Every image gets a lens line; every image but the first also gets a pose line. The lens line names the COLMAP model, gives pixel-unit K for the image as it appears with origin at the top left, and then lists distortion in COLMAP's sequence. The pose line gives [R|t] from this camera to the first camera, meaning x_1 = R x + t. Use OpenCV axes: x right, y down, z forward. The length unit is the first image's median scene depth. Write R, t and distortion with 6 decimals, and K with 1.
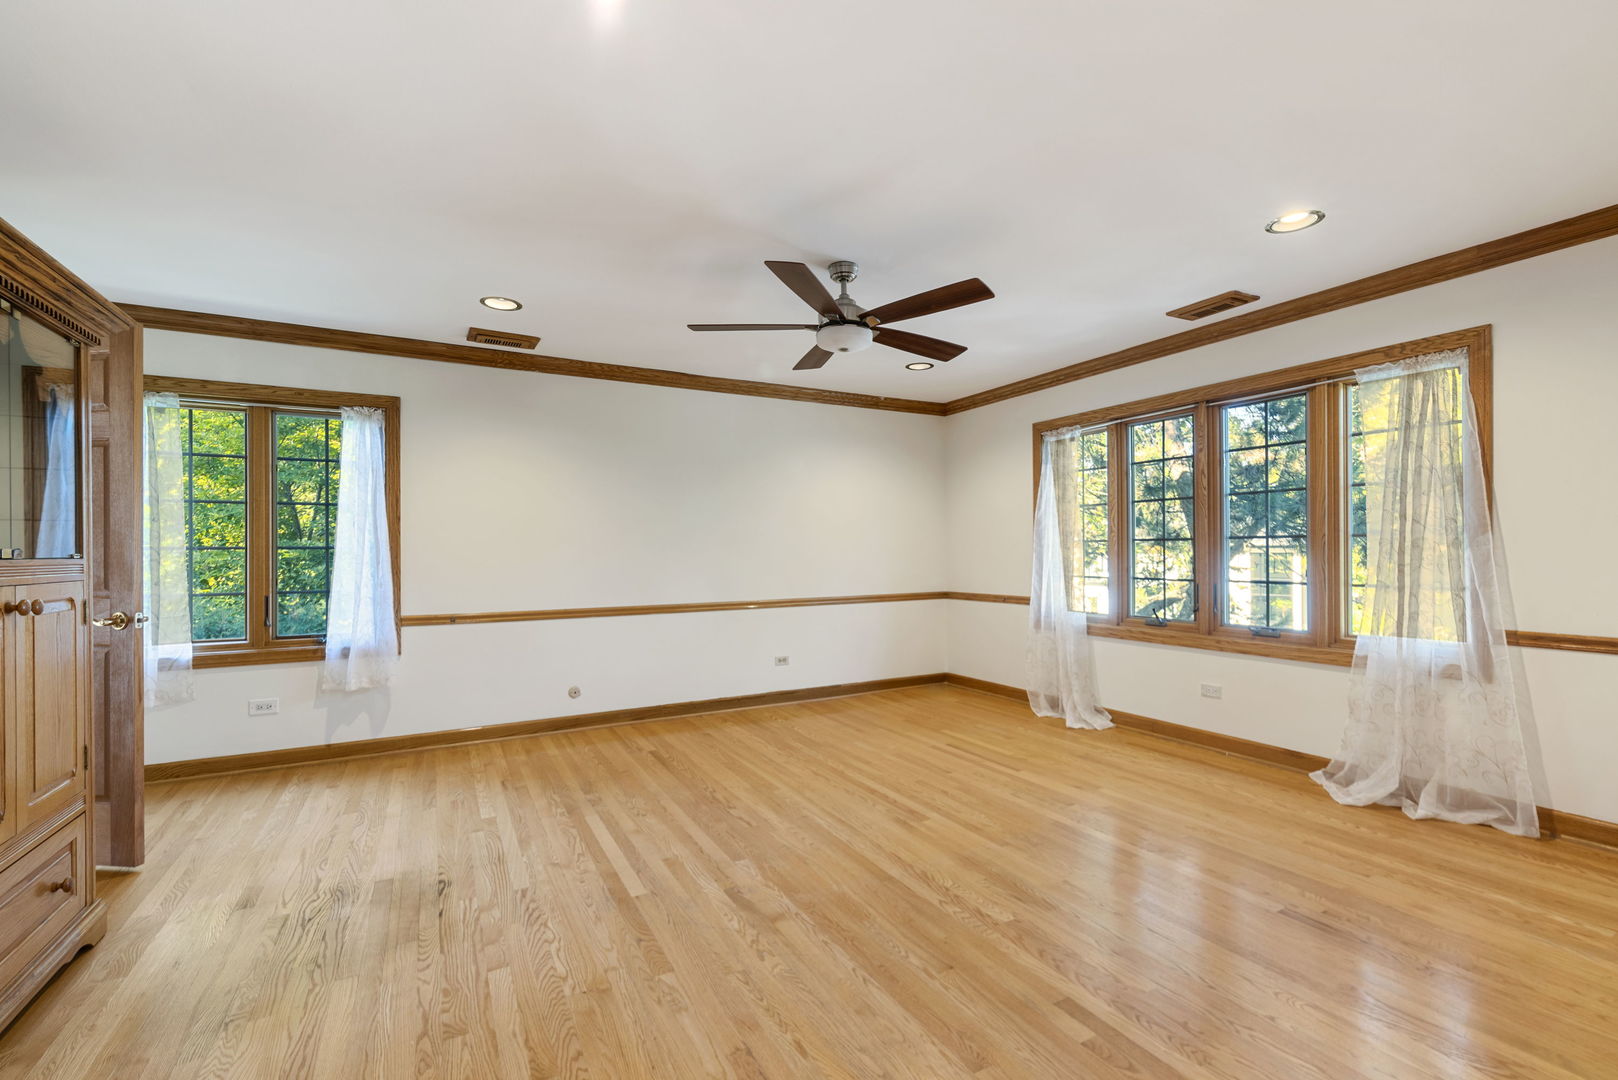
lens RADIAL K [[684.9, 0, 809.0], [0, 684.9, 540.0], [0, 0, 1]] dist [-0.001693, -0.000109]
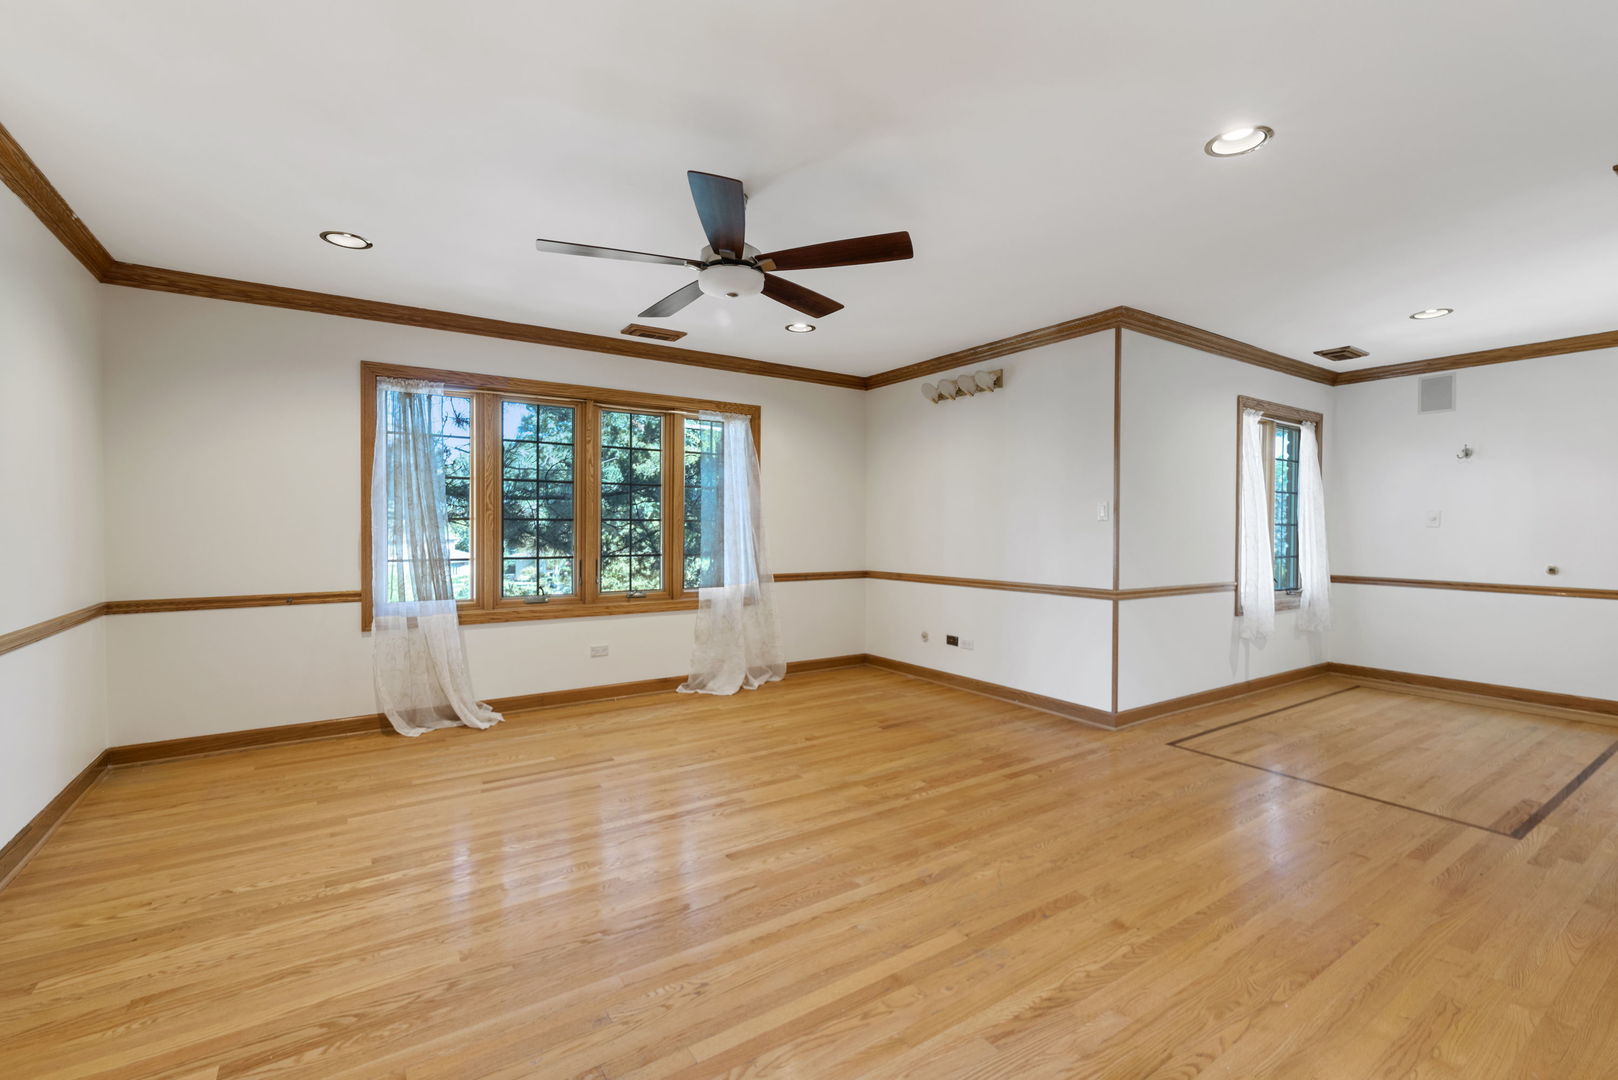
lens RADIAL K [[715.1, 0, 809.0], [0, 715.1, 540.0], [0, 0, 1]] dist [0.002618, 0.000274]
pose [[-0.083649, -0.008772, 0.996457, -0.726852], [-0.018496, 0.999803, 0.007249, 0.017965], [-0.996324, -0.017824, -0.083795, 0.831897]]
